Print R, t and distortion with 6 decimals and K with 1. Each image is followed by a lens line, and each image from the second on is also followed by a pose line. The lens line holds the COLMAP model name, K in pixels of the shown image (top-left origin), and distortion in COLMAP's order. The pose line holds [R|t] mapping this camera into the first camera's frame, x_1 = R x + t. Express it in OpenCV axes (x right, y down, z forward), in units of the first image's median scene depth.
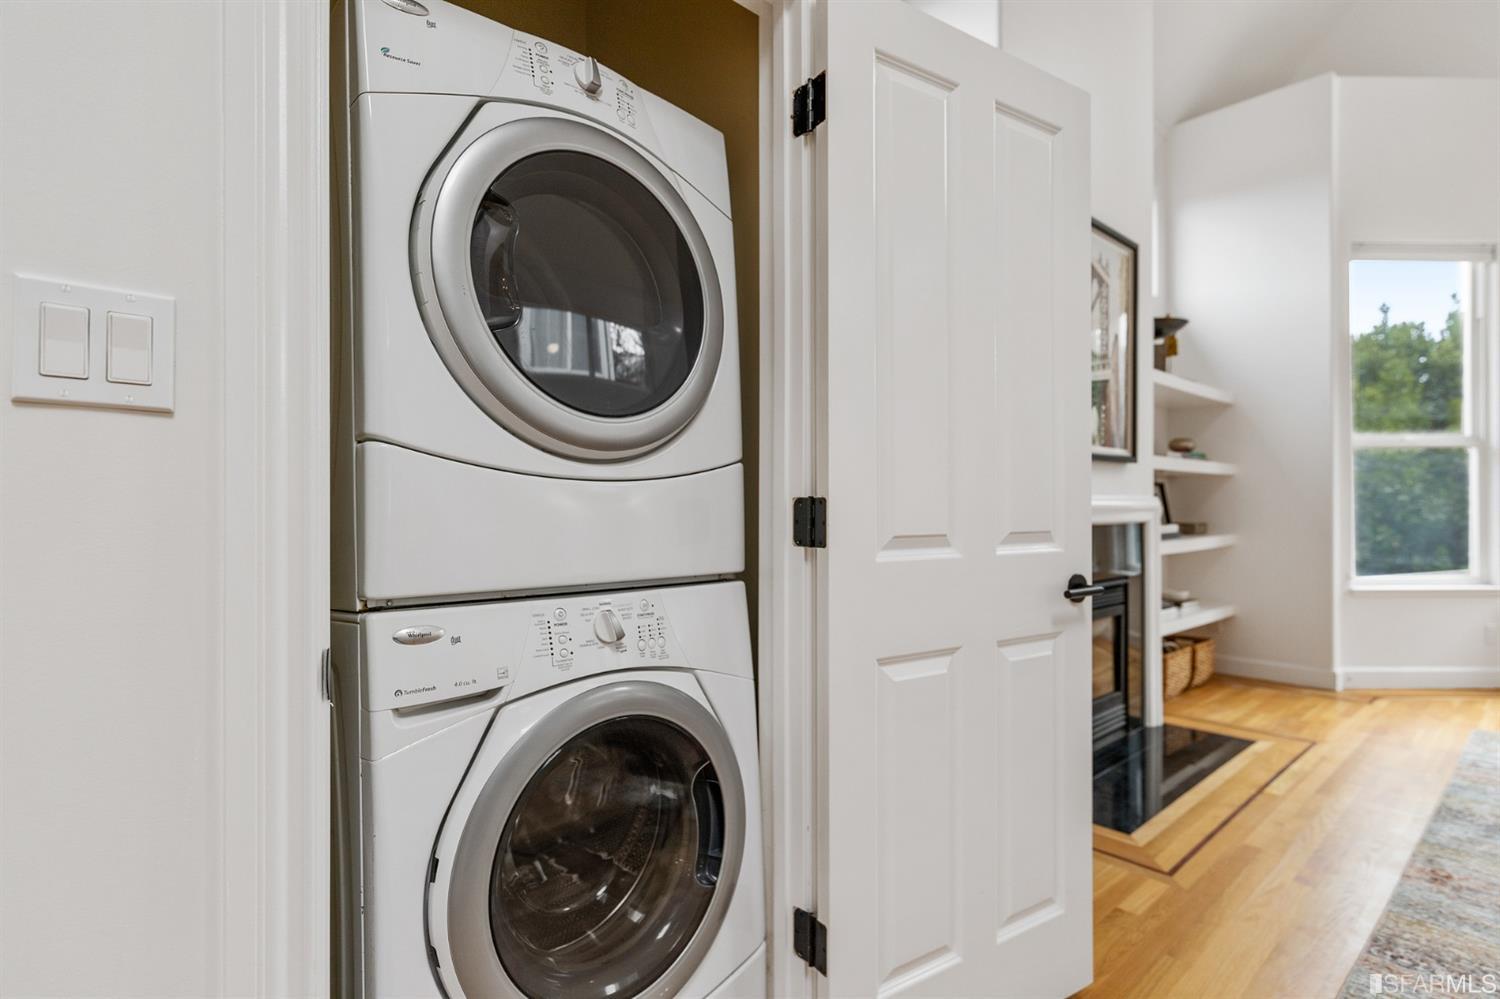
lens RADIAL K [[765.2, 0, 750.7], [0, 765.2, 500.4], [0, 0, 1]] dist [0.006036, -0.004360]
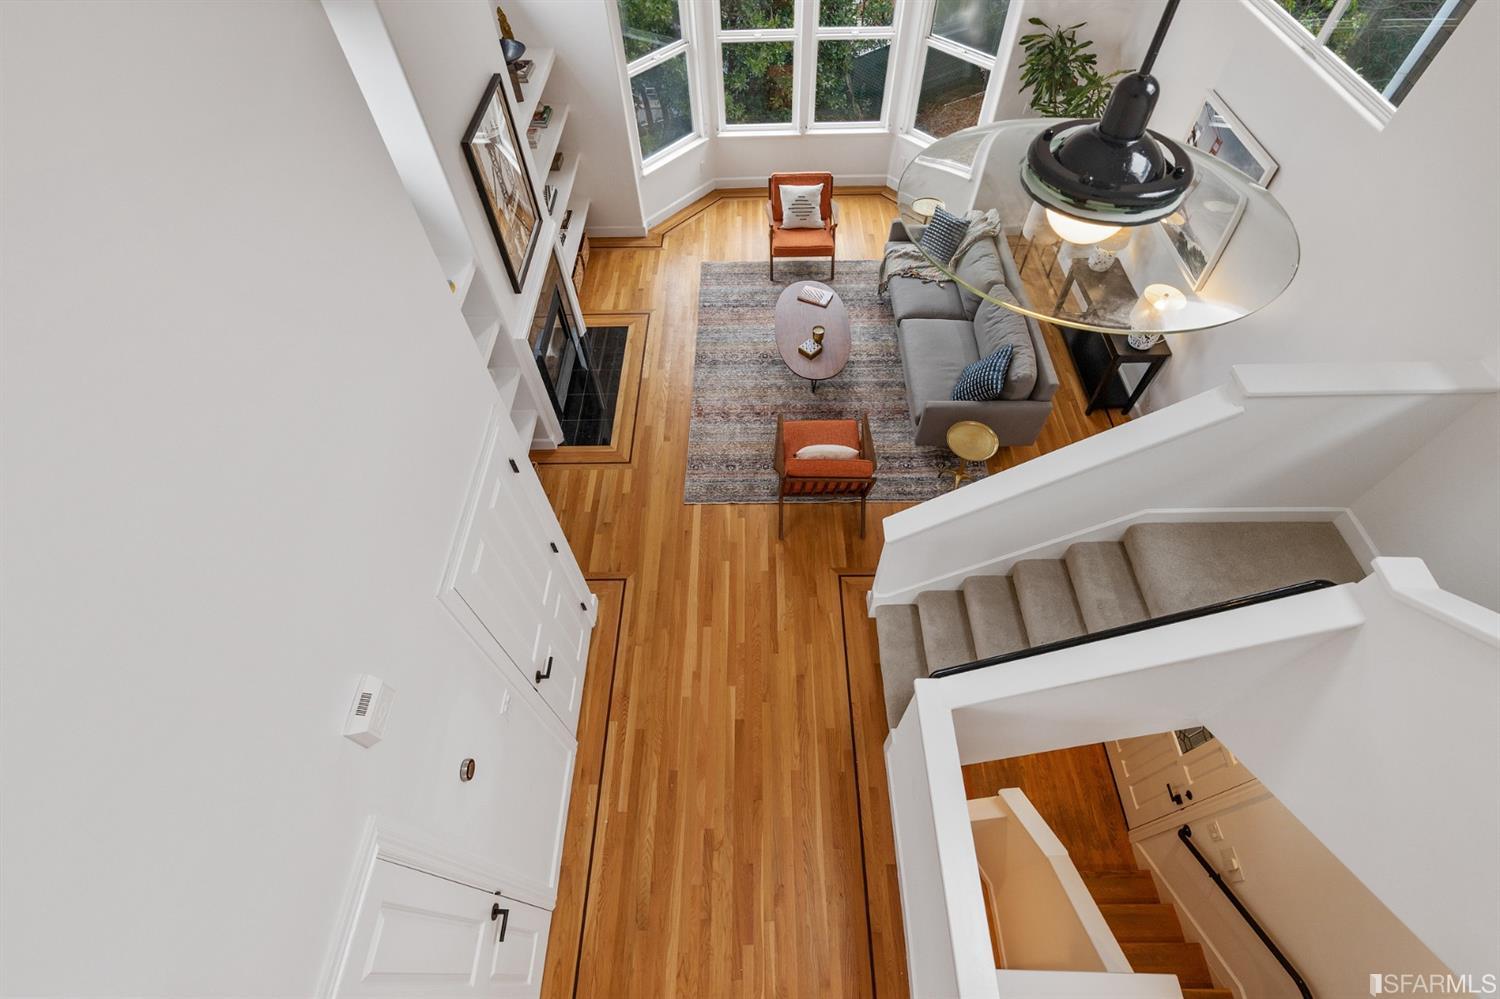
lens RADIAL K [[679.4, 0, 748.0], [0, 679.4, 504.0], [0, 0, 1]] dist [0.000307, -0.000616]
pose [[0.680136, -0.607585, 0.410189, -0.126510], [0.018090, 0.573278, 0.819161, -0.712071], [-0.732862, -0.549721, 0.400898, -0.183546]]
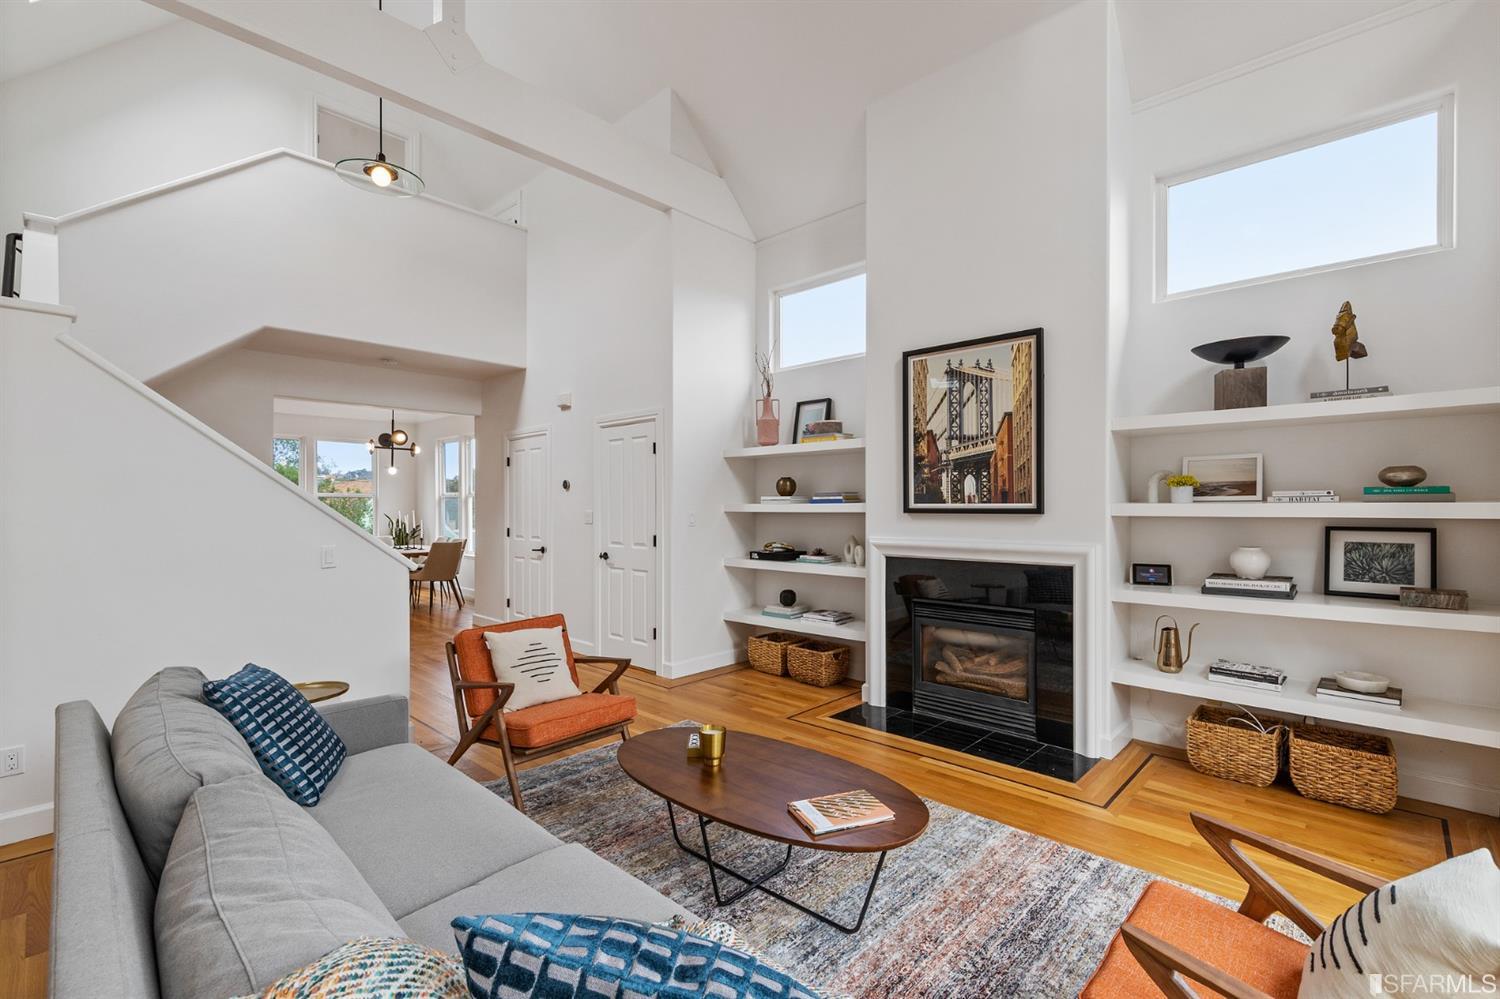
lens RADIAL K [[673.5, 0, 752.8], [0, 673.5, 503.8], [0, 0, 1]] dist [0.001981, 0.000157]
pose [[0.070119, 0.001119, -0.997538, 1.224055], [0.006539, 0.999977, 0.001581, -0.055497], [0.997517, -0.006633, 0.070110, 0.395580]]
